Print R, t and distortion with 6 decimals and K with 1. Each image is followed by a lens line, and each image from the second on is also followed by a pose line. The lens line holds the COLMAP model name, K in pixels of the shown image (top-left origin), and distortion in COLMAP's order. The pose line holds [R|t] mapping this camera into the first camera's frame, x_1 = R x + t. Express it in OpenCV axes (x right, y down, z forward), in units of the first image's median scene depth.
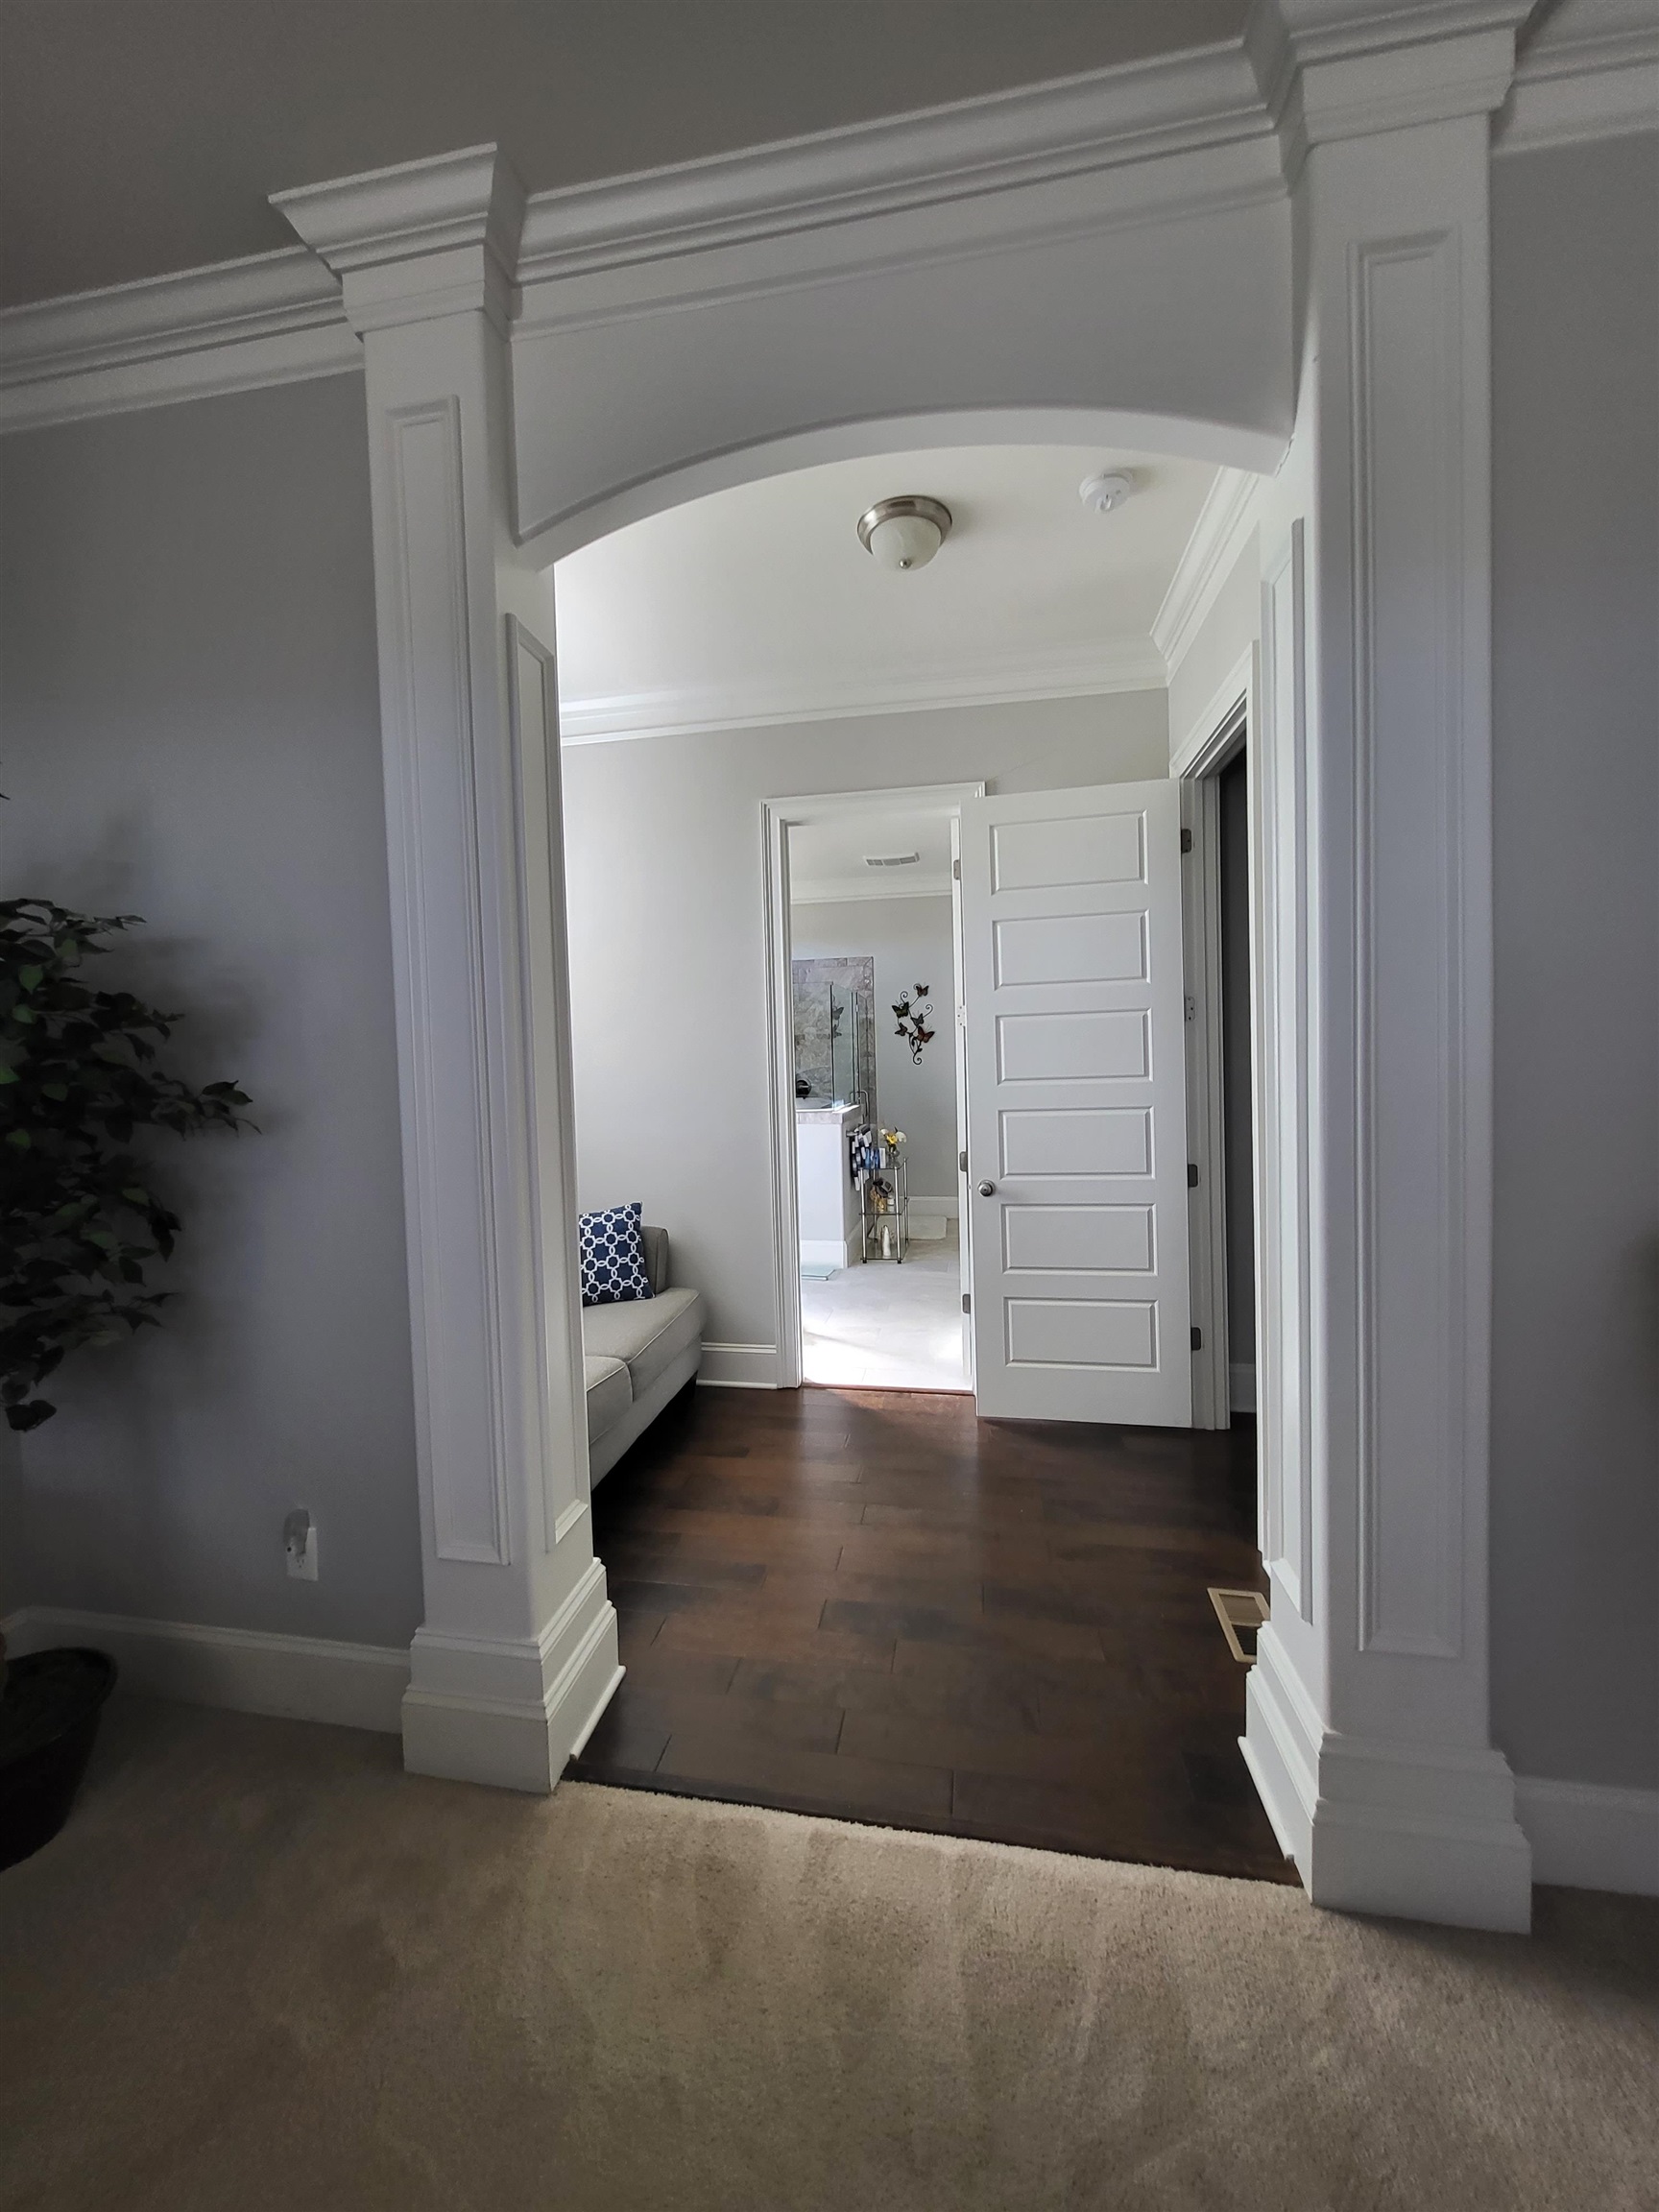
lens RADIAL K [[866.4, 0, 822.1], [0, 866.4, 1098.1], [0, 0, 1]] dist [-0.000296, -0.000231]
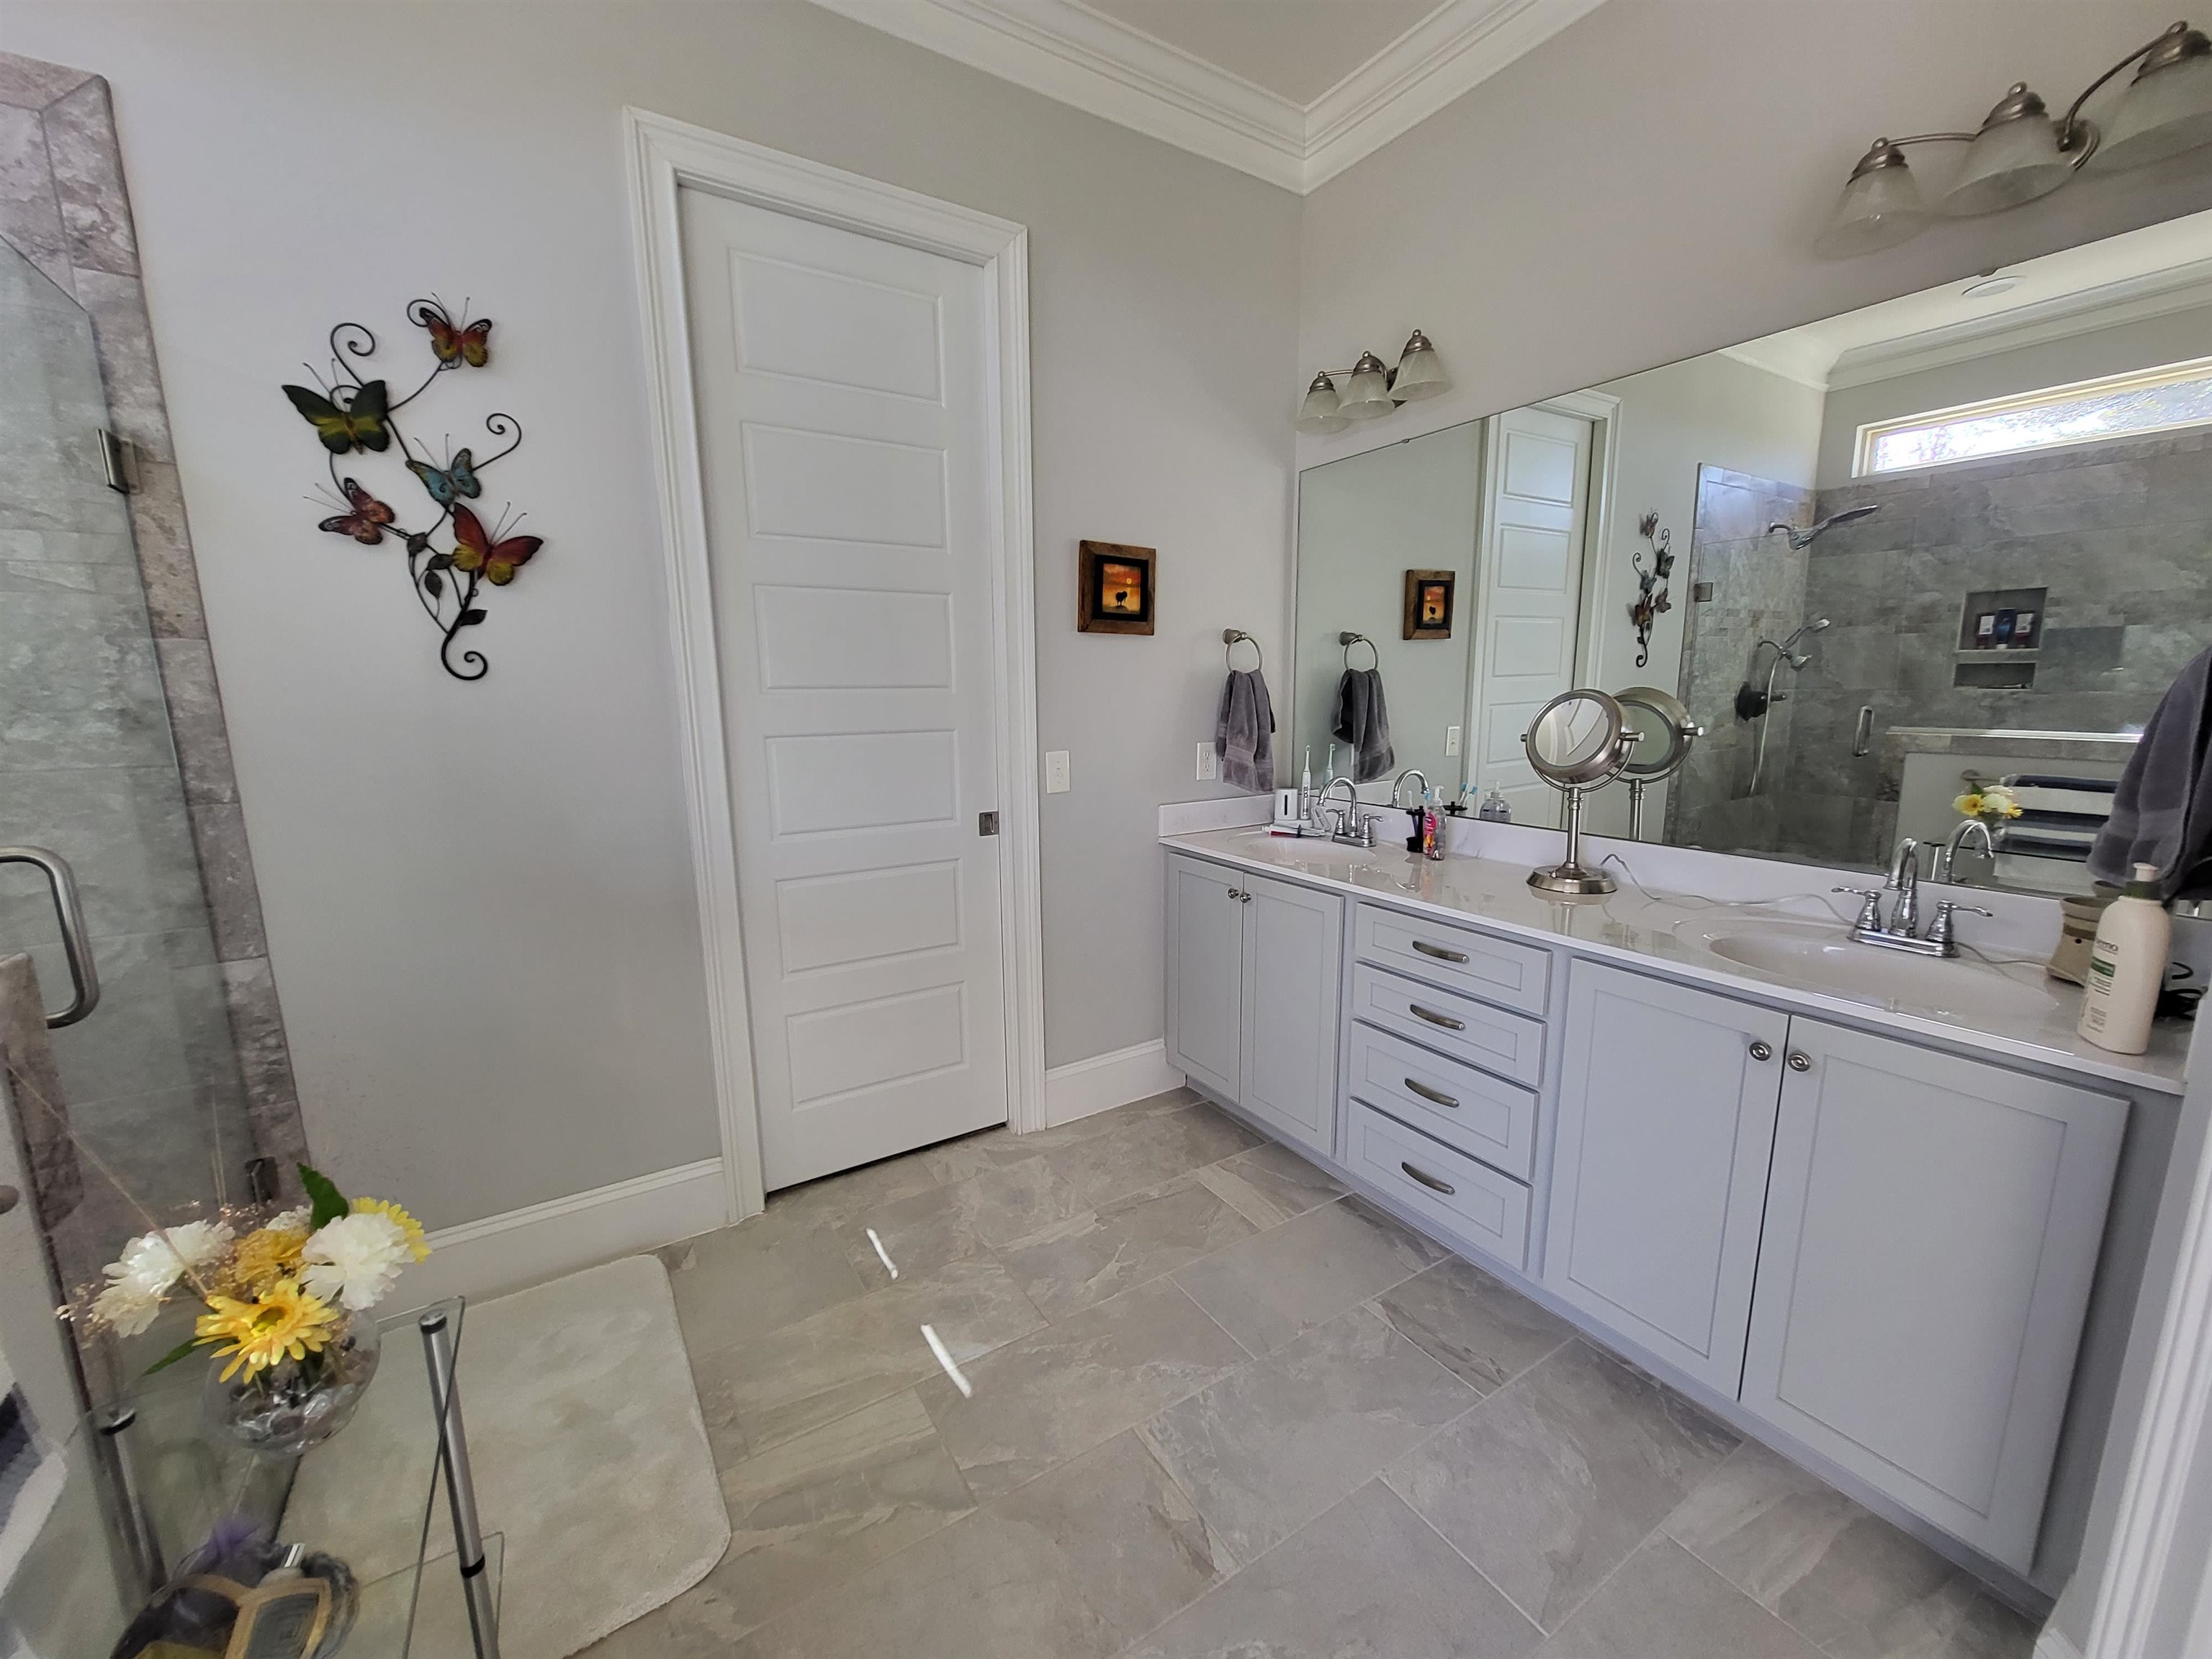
lens RADIAL K [[866.4, 0, 1092.8], [0, 866.4, 835.9], [0, 0, 1]] dist [-0.000296, -0.000231]
pose [[0.747624, -0.097563, 0.656916, 0.078911], [0.018027, 0.991767, 0.126778, -0.024136], [-0.663877, -0.082940, 0.743228, 0.716138]]
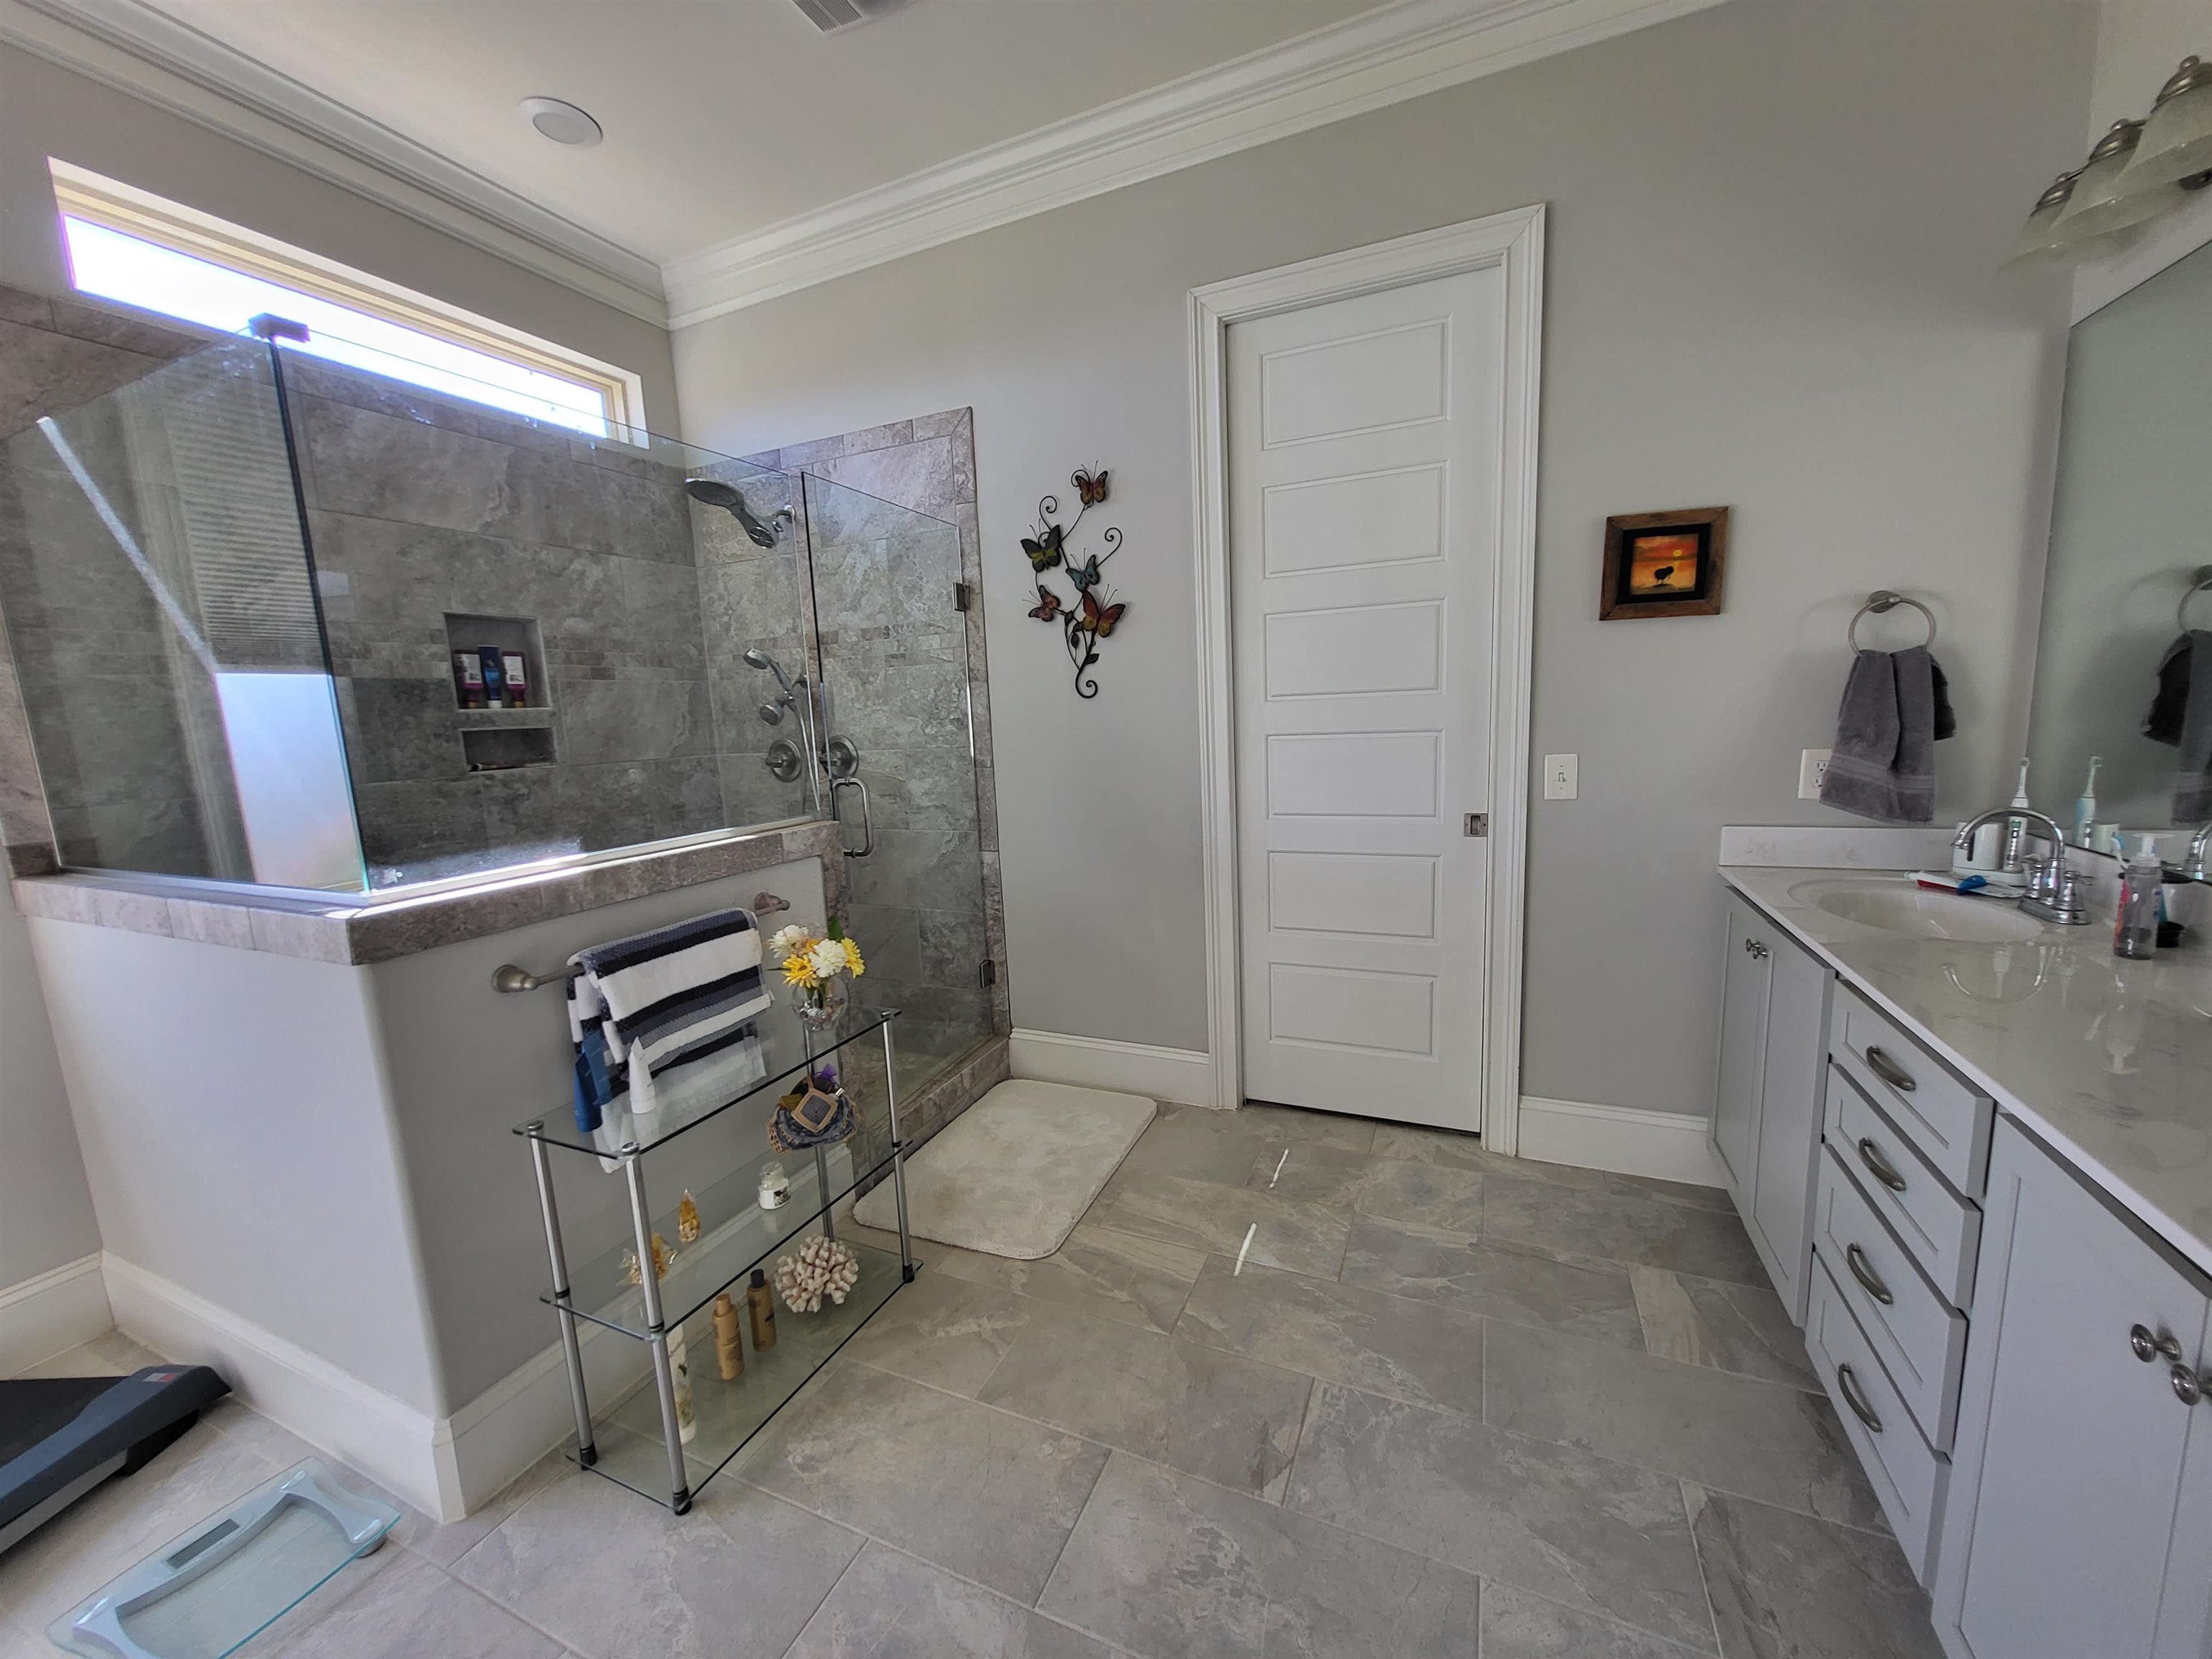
lens RADIAL K [[866.4, 0, 1089.8], [0, 866.4, 837.5], [0, 0, 1]] dist [-0.000296, -0.000231]
pose [[0.967446, 0.017335, -0.252481, 0.205303], [0.012145, 0.993322, 0.114735, -0.022380], [0.252784, -0.114067, 0.960775, 0.638712]]
